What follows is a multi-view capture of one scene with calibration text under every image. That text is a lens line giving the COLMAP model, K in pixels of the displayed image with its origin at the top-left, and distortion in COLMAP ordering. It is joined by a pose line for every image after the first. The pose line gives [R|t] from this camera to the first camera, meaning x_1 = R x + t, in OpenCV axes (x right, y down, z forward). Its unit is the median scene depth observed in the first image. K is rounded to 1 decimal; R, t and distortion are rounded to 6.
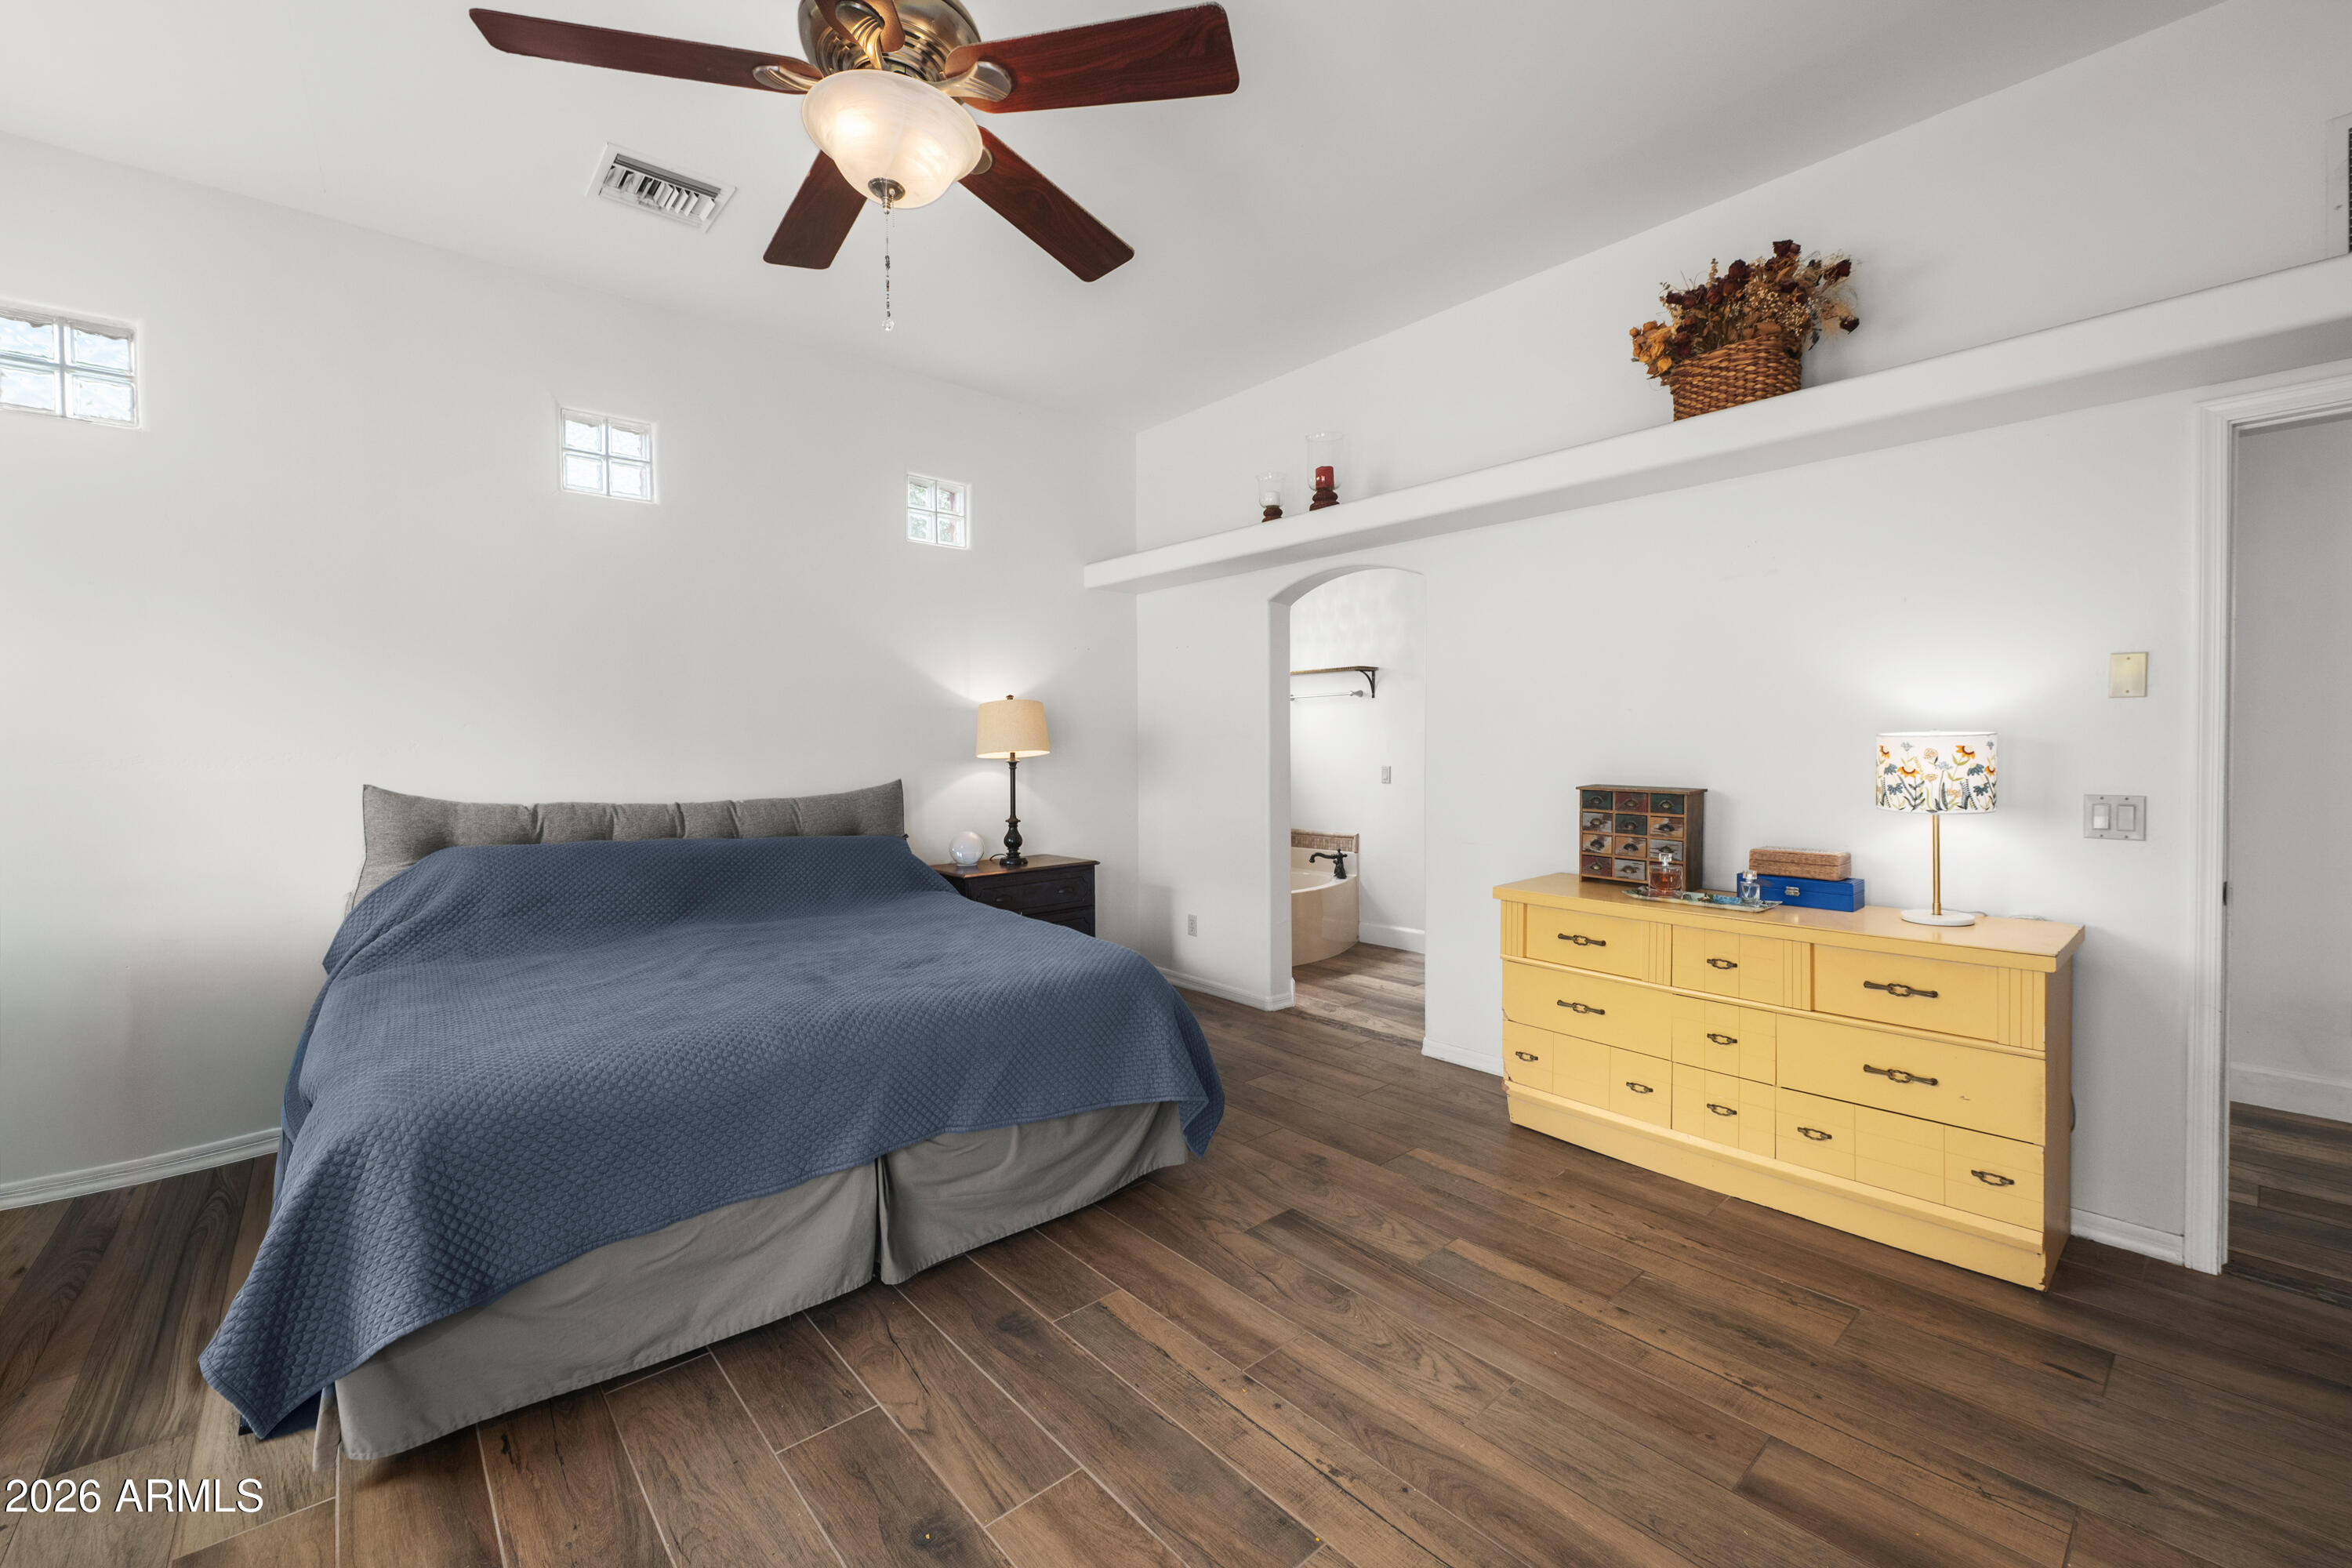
lens RADIAL K [[963.9, 0, 1177.4], [0, 963.9, 767.9], [0, 0, 1]] dist [0.000364, -0.000028]
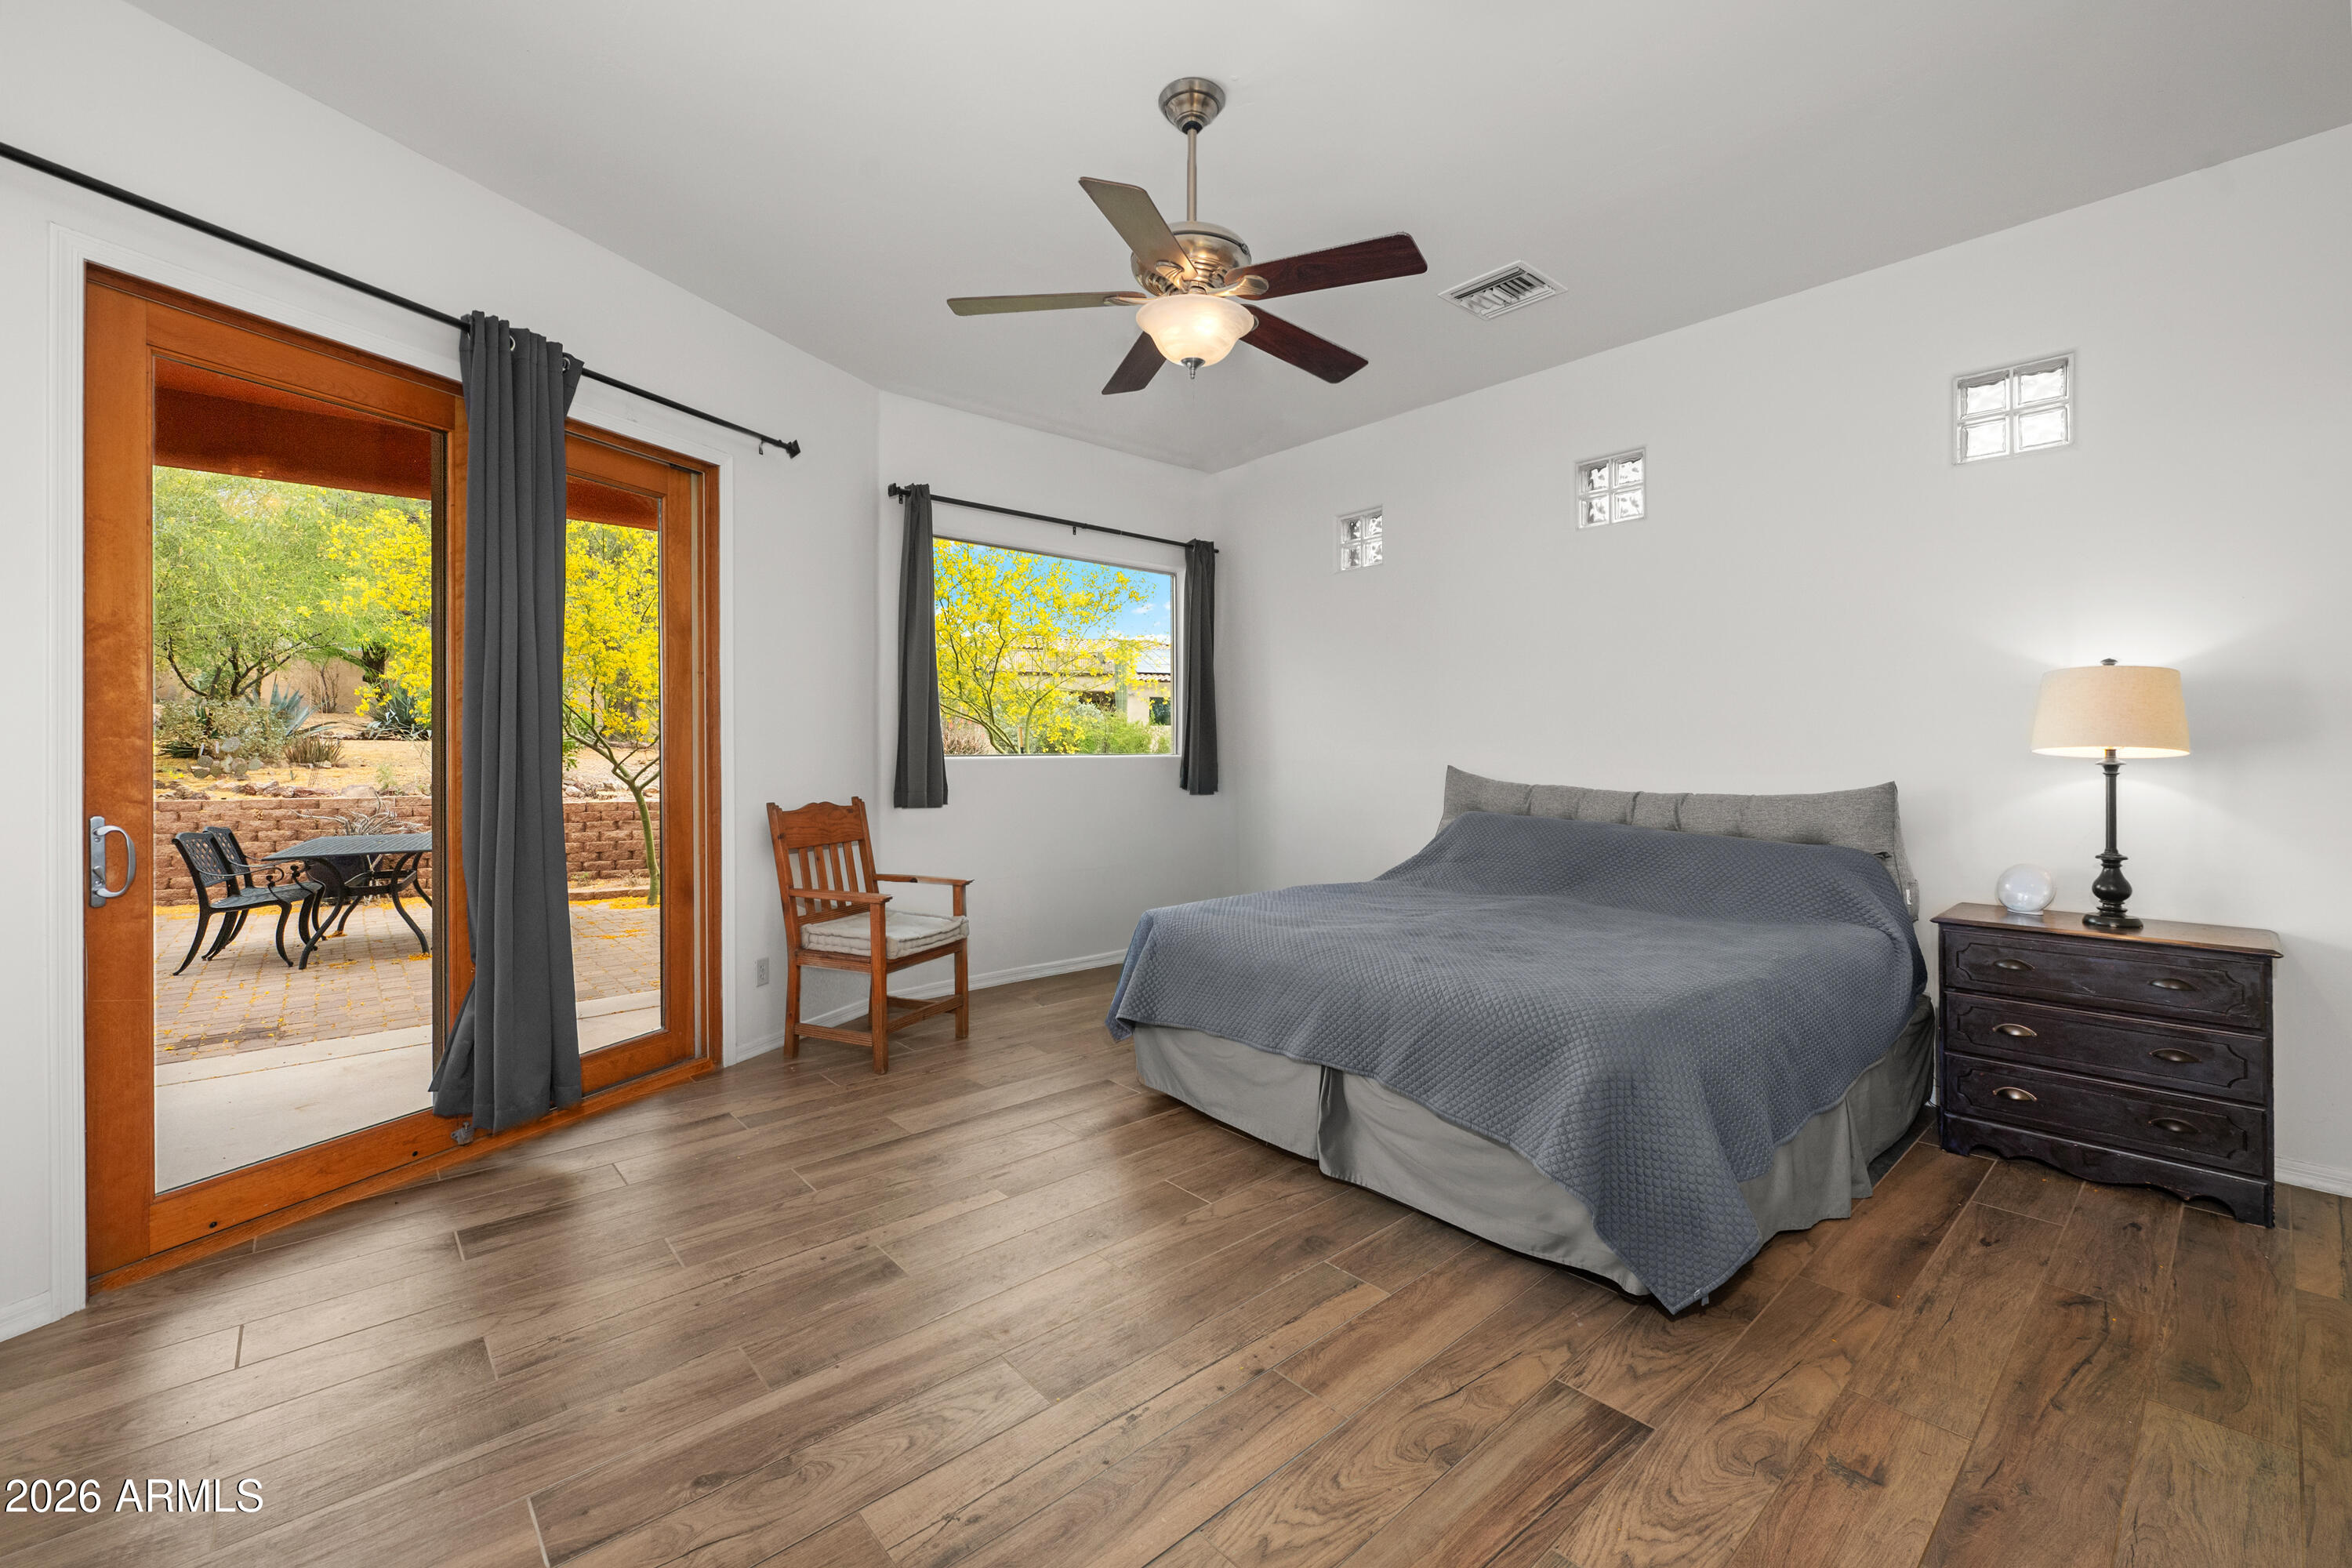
lens RADIAL K [[967.8, 0, 1177.0], [0, 967.8, 745.5], [0, 0, 1]] dist [-0.000318, -0.000080]
pose [[0.006711, 0.004544, -0.999967, 0.741359], [-0.021646, 0.999756, 0.004398, -0.012785], [0.999743, 0.021616, 0.006807, 0.616627]]
